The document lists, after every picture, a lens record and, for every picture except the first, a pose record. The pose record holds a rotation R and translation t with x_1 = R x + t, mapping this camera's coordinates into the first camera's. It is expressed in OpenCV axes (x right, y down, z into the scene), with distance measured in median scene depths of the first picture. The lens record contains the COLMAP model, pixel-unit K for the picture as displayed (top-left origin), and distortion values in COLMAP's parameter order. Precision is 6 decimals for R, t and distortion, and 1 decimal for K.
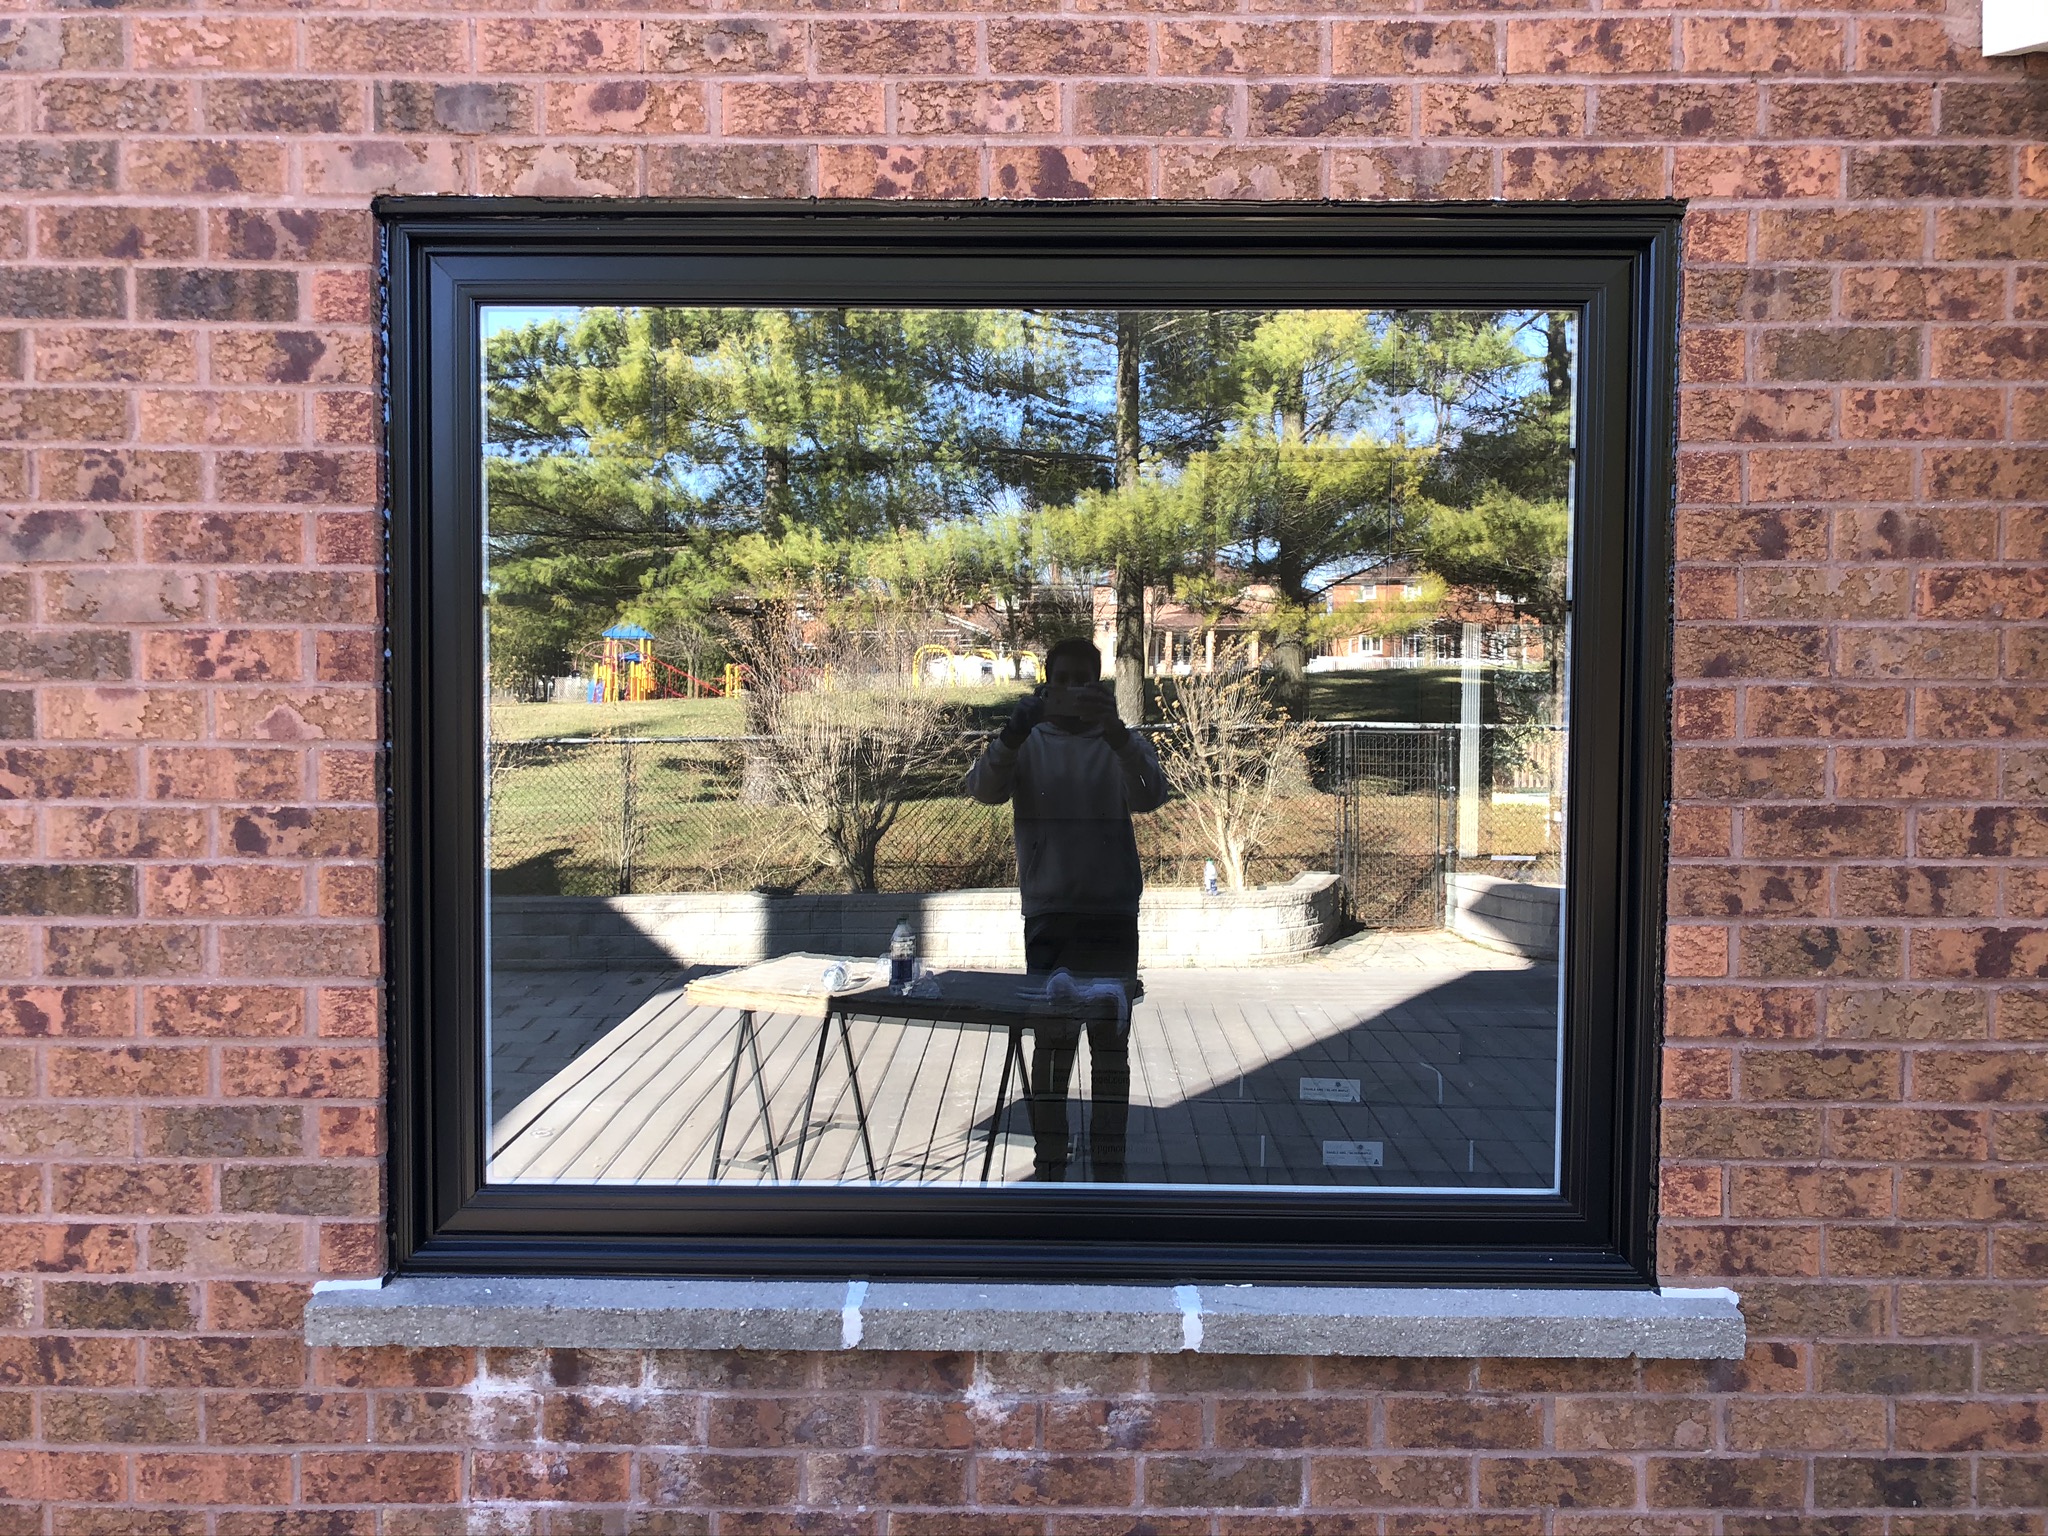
lens RADIAL K [[1679.4, 0, 1025.9], [0, 1679.4, 764.3], [0, 0, 1]] dist [0.034724, -0.021326]
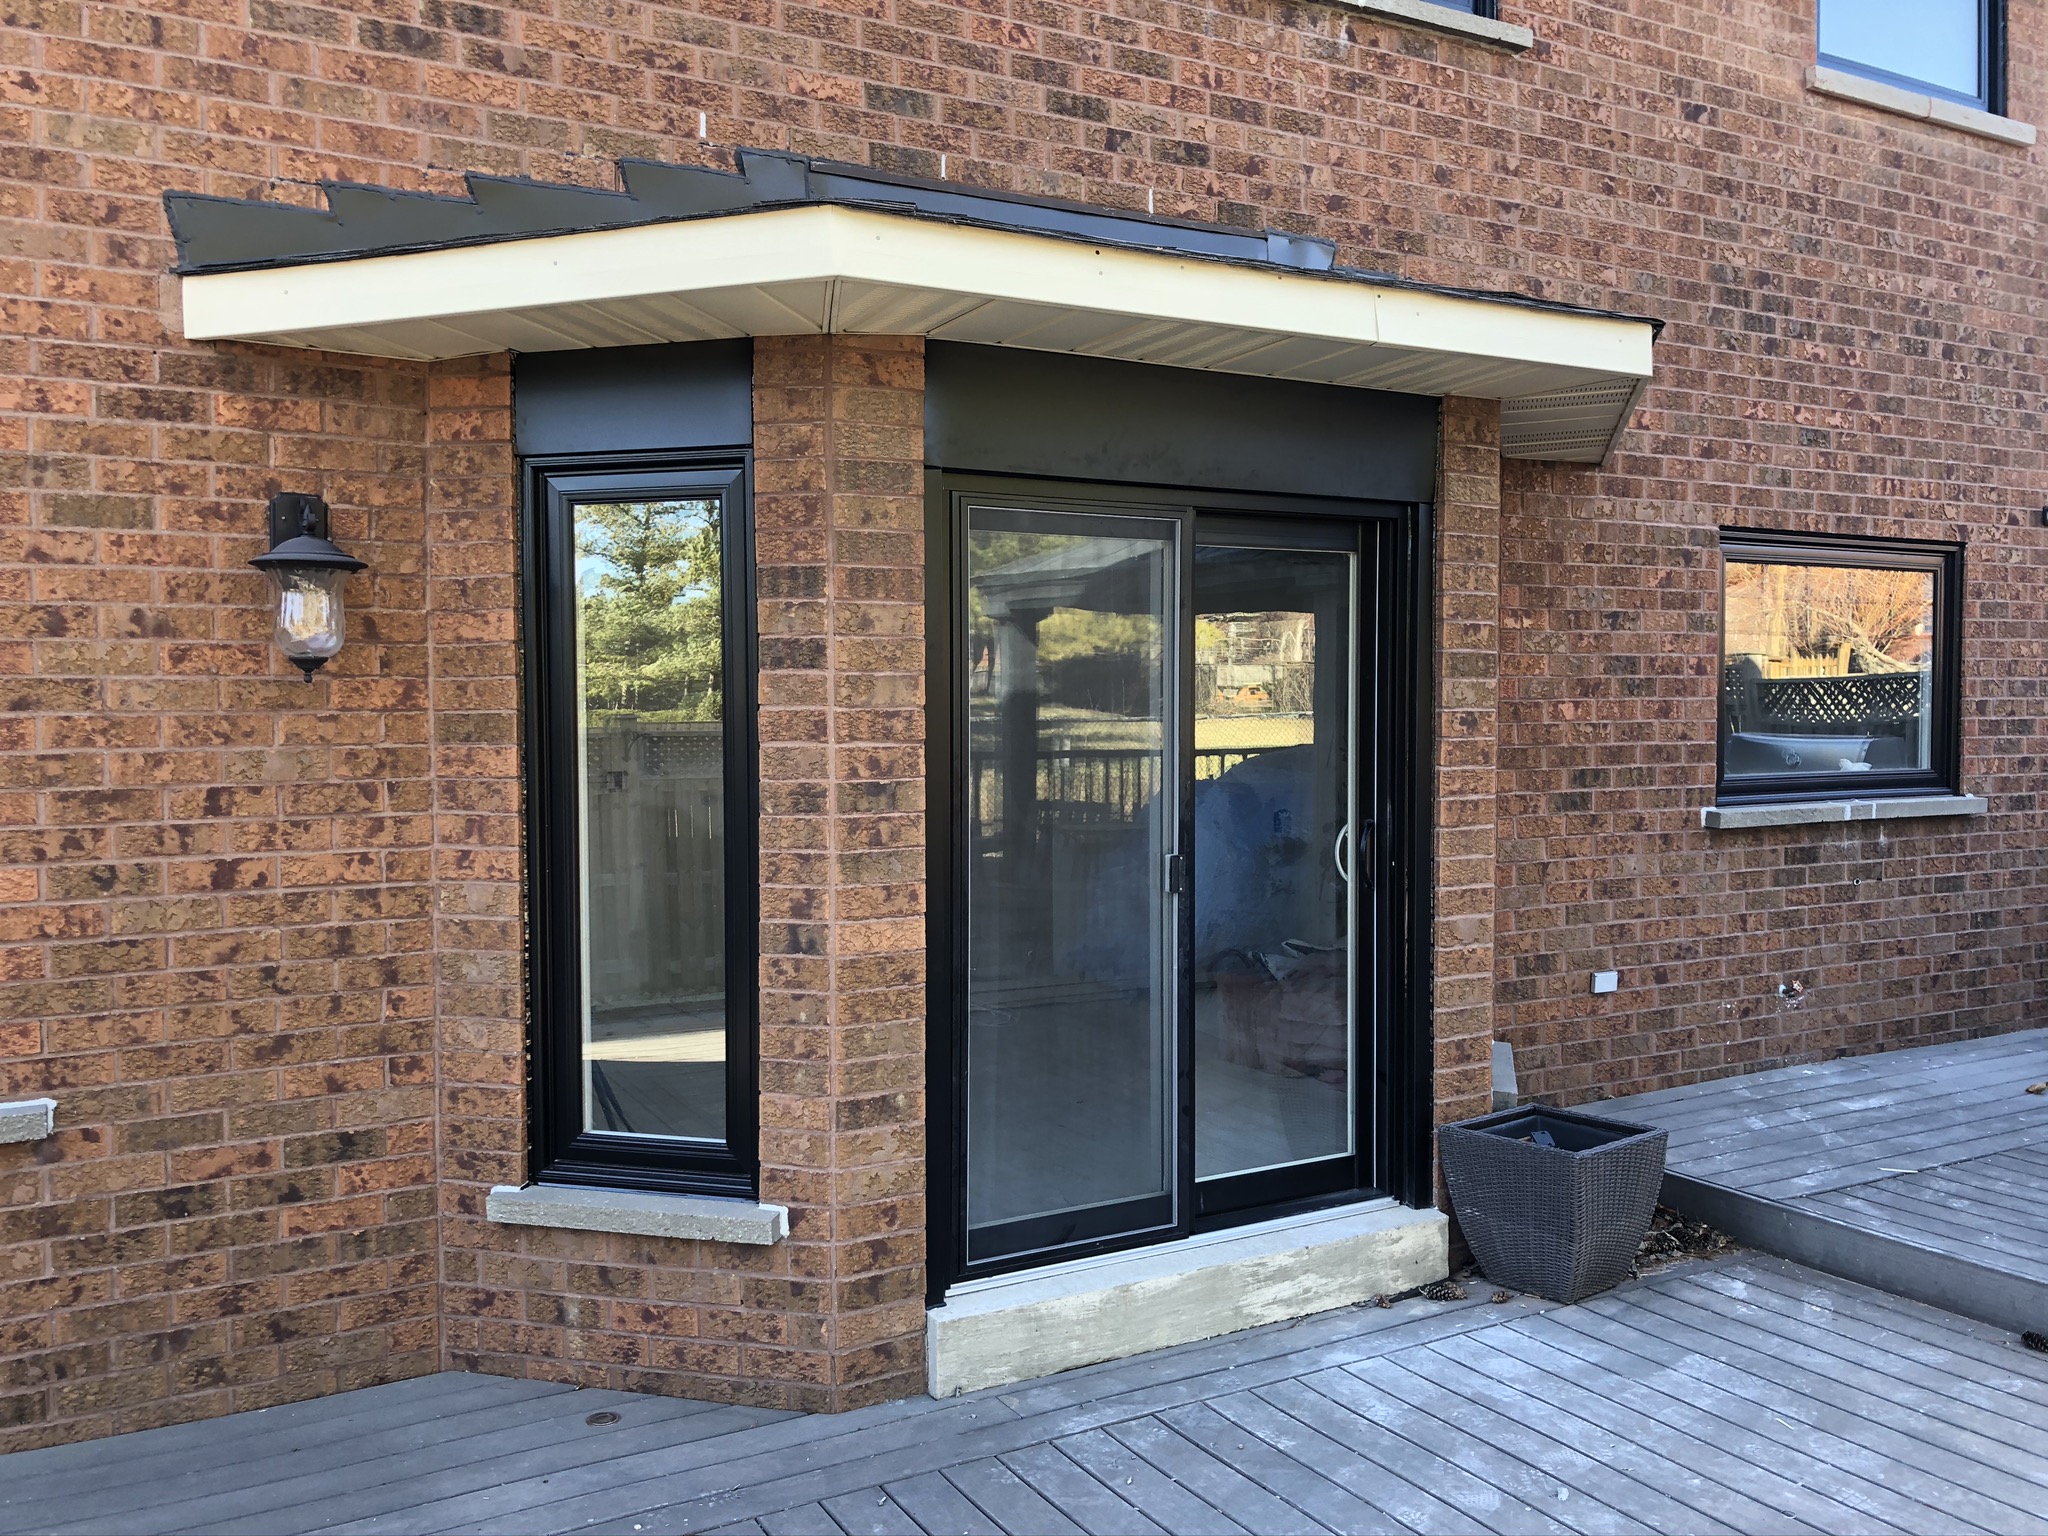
lens RADIAL K [[1679.4, 0, 1023.5], [0, 1679.4, 771.9], [0, 0, 1]] dist [0.034724, -0.021326]
pose [[0.865829, -0.029323, 0.499480, 0.426782], [0.034679, 0.999397, -0.001443, 0.040334], [-0.499137, 0.018571, 0.866324, -0.839236]]
